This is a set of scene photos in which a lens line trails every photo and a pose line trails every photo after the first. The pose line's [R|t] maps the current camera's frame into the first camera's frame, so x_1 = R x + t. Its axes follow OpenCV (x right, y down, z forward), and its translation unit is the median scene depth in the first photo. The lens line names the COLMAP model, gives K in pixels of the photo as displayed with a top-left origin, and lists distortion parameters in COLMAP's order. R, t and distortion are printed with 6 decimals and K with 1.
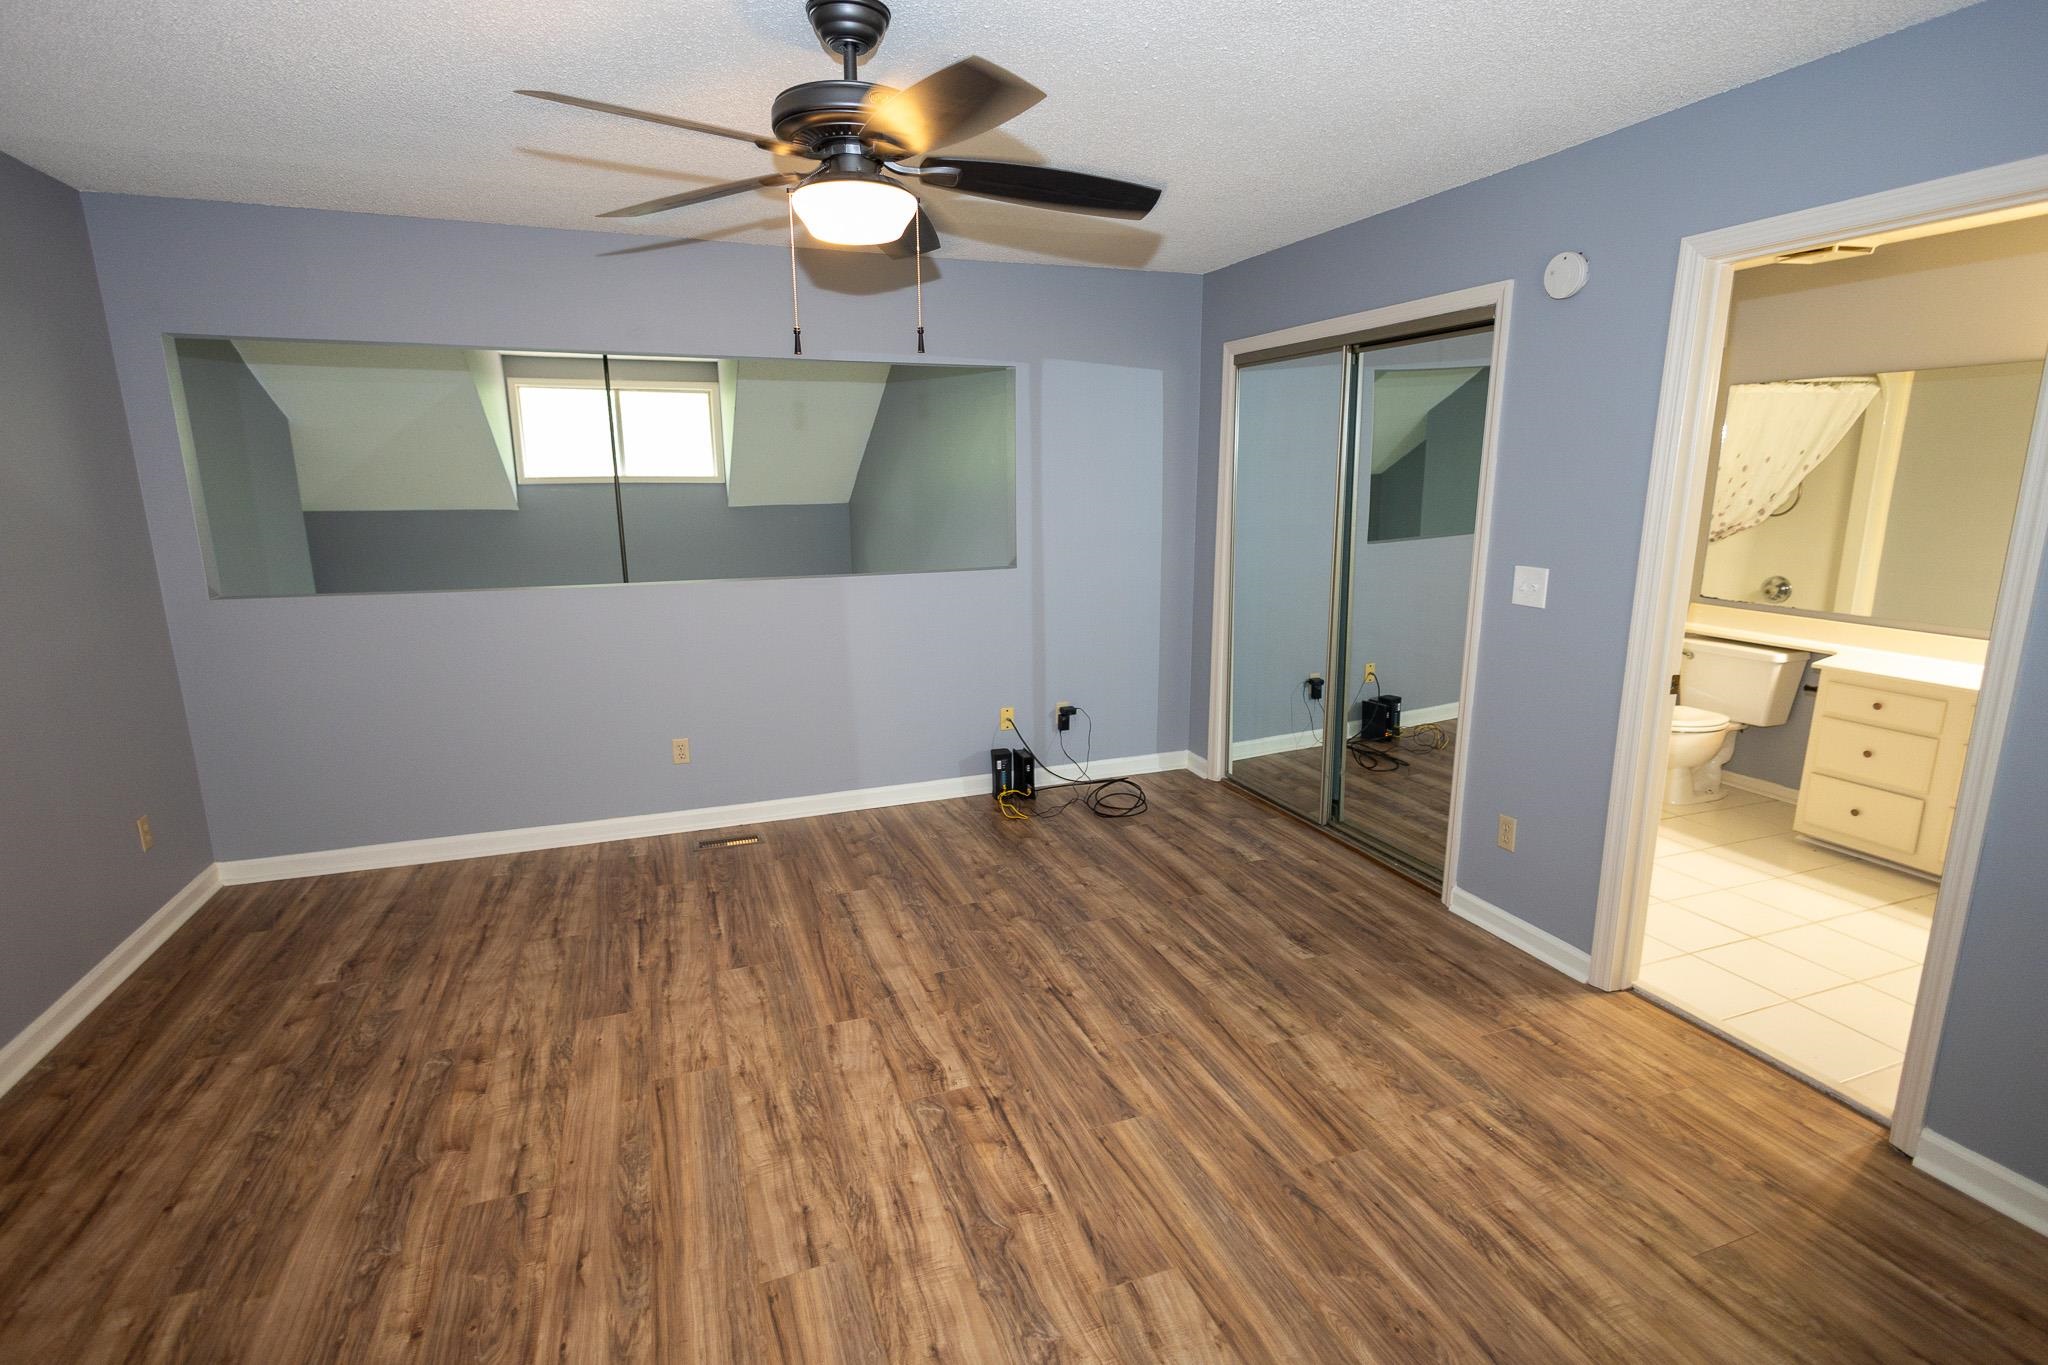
lens RADIAL K [[973.3, 0, 1027.2], [0, 973.3, 685.9], [0, 0, 1]] dist [0.013667, -0.005638]
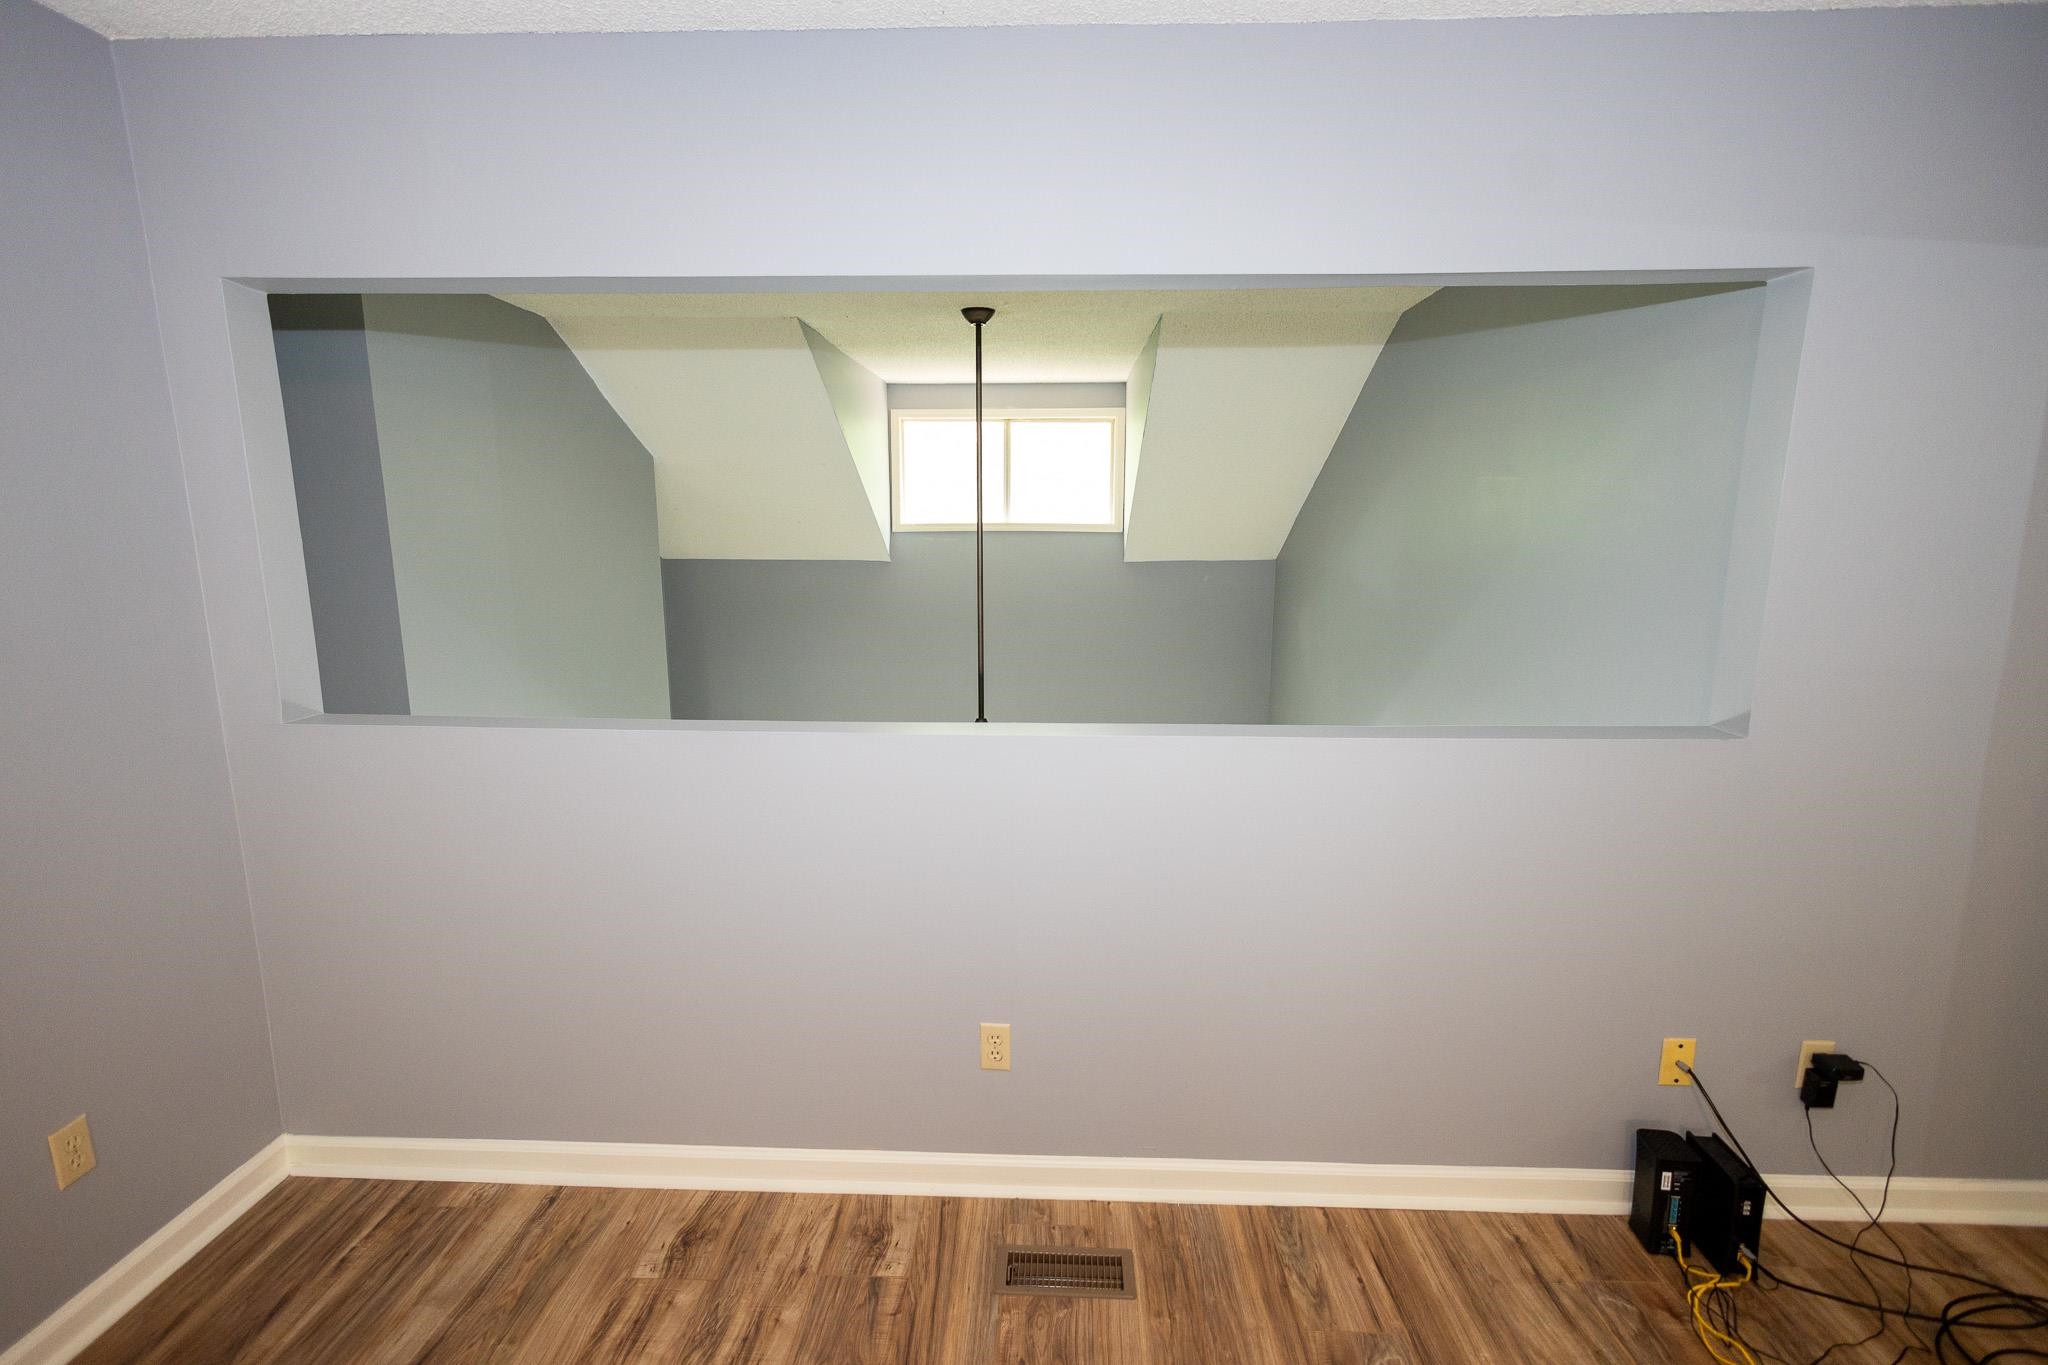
lens RADIAL K [[933.9, 0, 1019.2], [0, 933.9, 687.9], [0, 0, 1]] dist [0.012853, -0.004815]
pose [[0.919207, 0.074509, -0.386662, -0.163806], [-0.089225, 0.995806, -0.020223, -0.115648], [0.383534, 0.053089, 0.922000, 0.533097]]
